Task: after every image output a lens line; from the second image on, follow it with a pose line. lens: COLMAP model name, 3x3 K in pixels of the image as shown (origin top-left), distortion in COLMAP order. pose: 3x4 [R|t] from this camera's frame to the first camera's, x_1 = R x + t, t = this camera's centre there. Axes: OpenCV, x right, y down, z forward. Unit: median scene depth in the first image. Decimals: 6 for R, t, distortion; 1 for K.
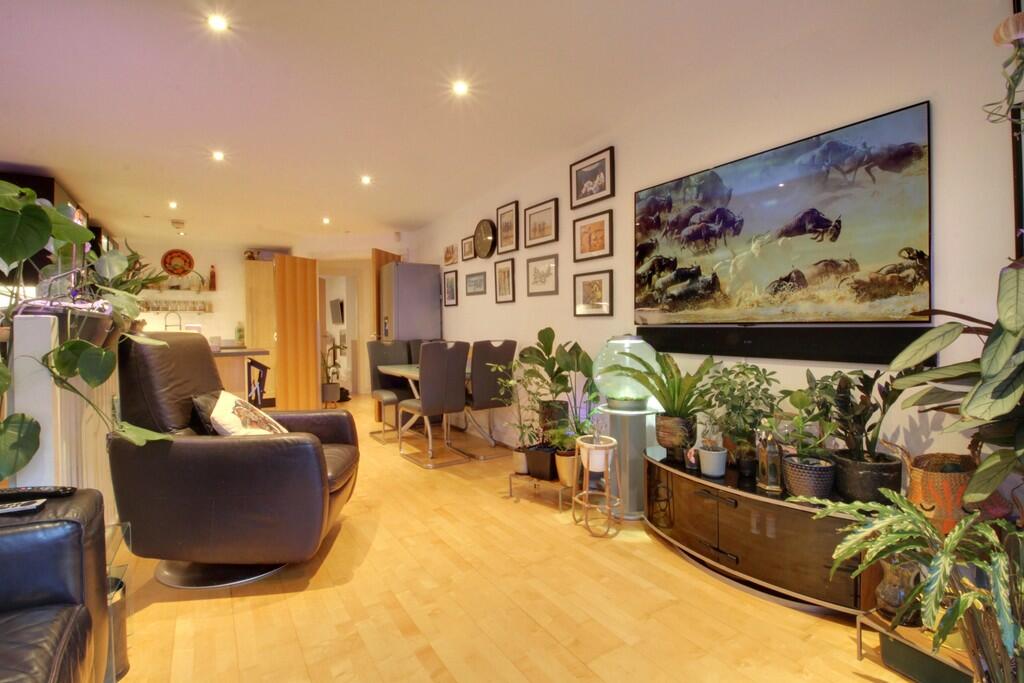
lens RADIAL K [[474.1, 0, 511.8], [0, 474.1, 327.7], [0, 0, 1]] dist [0.001498, -0.011942]
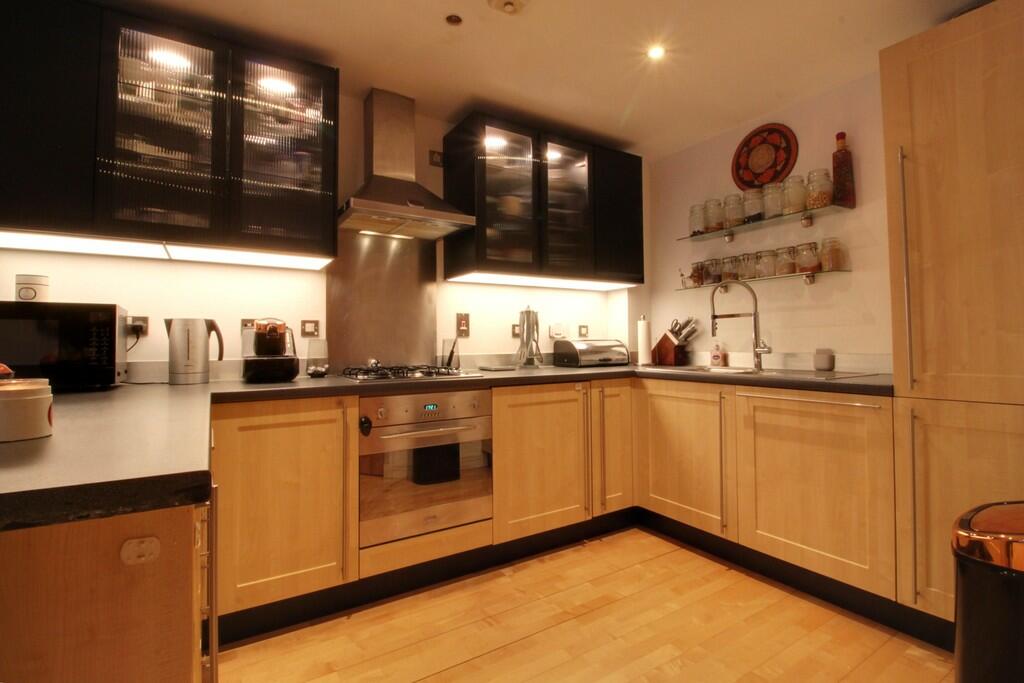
lens RADIAL K [[474.1, 0, 511.8], [0, 474.1, 327.7], [0, 0, 1]] dist [0.001498, -0.011942]
pose [[-0.011931, -0.010350, -0.999875, -0.299235], [0.005414, 0.999931, -0.010415, 0.009922], [0.999914, -0.005537, -0.011874, 0.785245]]
